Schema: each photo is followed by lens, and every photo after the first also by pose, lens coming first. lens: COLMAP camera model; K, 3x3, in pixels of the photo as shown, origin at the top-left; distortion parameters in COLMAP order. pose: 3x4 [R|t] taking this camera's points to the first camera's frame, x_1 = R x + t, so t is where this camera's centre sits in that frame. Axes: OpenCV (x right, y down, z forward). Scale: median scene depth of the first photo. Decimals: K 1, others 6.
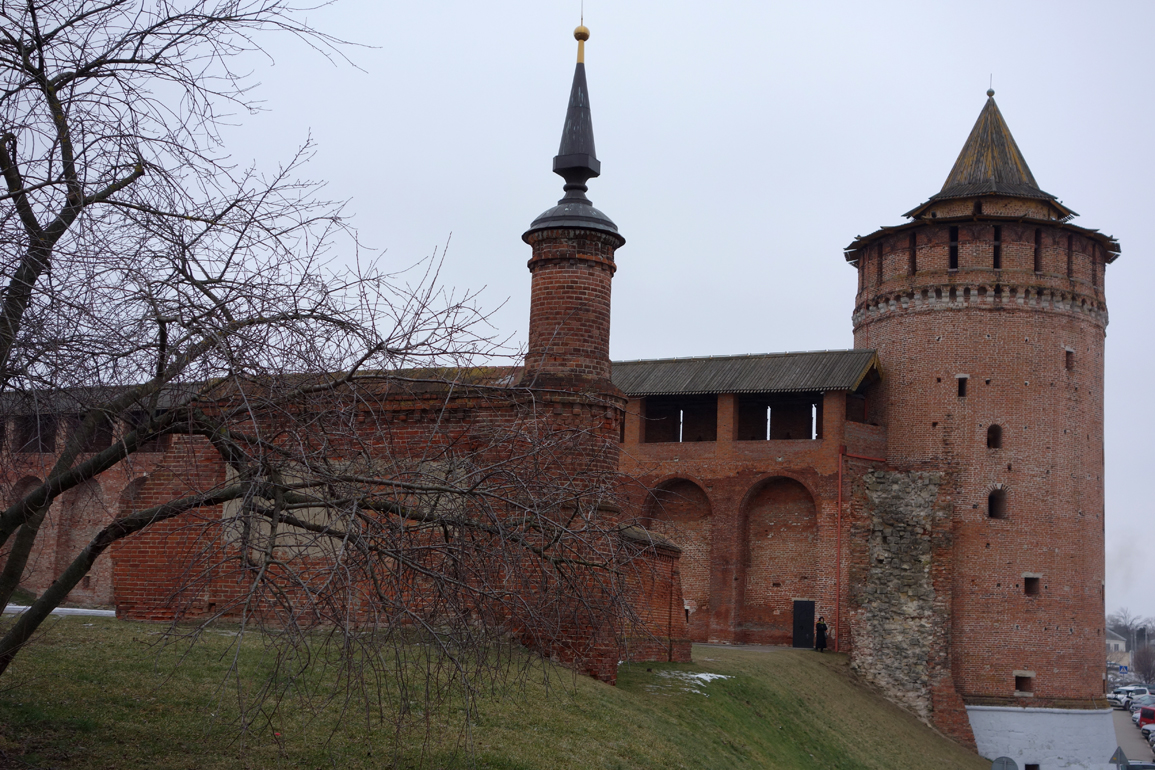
lens RADIAL K [[1570.3, 0, 577.5], [0, 1570.3, 385.0], [0, 0, 1]] dist [0.016449, 0.029722]
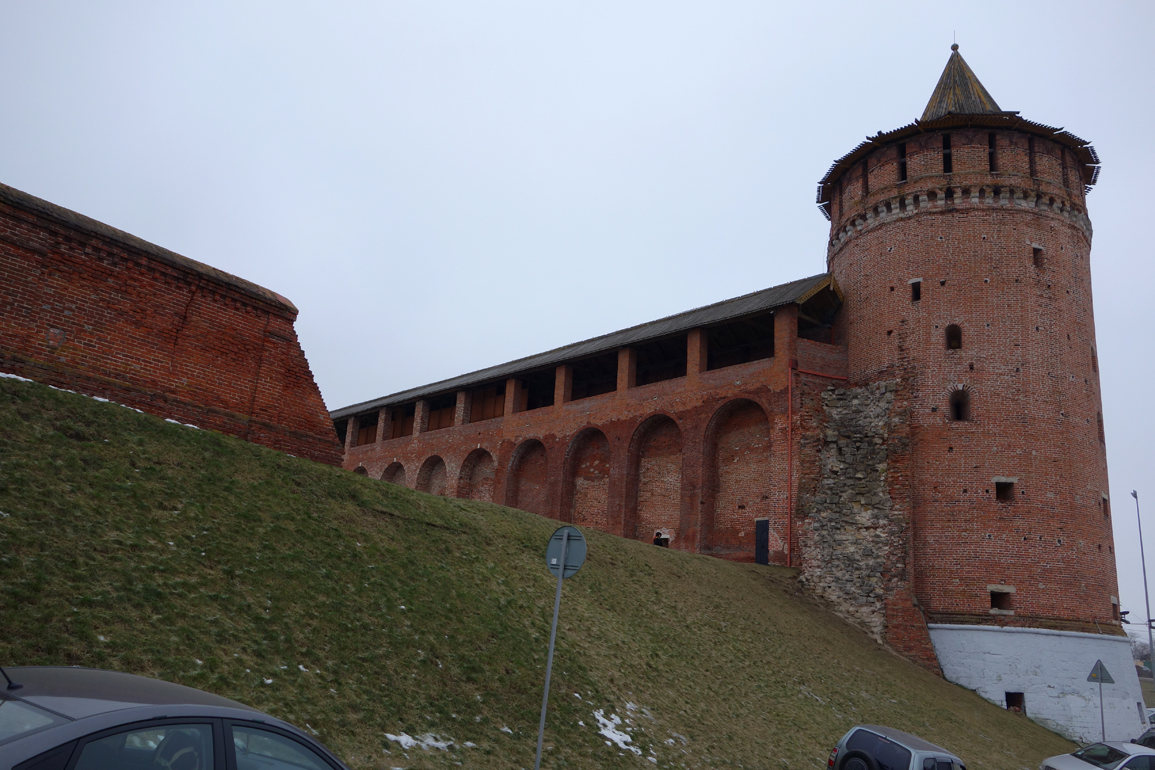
lens RADIAL K [[923.2, 0, 577.5], [0, 923.2, 385.0], [0, 0, 1]] dist [0.003349, -0.001622]
pose [[0.954549, -0.062670, -0.291391, 0.208673], [0.021998, 0.989792, -0.140814, 0.133958], [0.297241, 0.128003, 0.946183, 0.409347]]
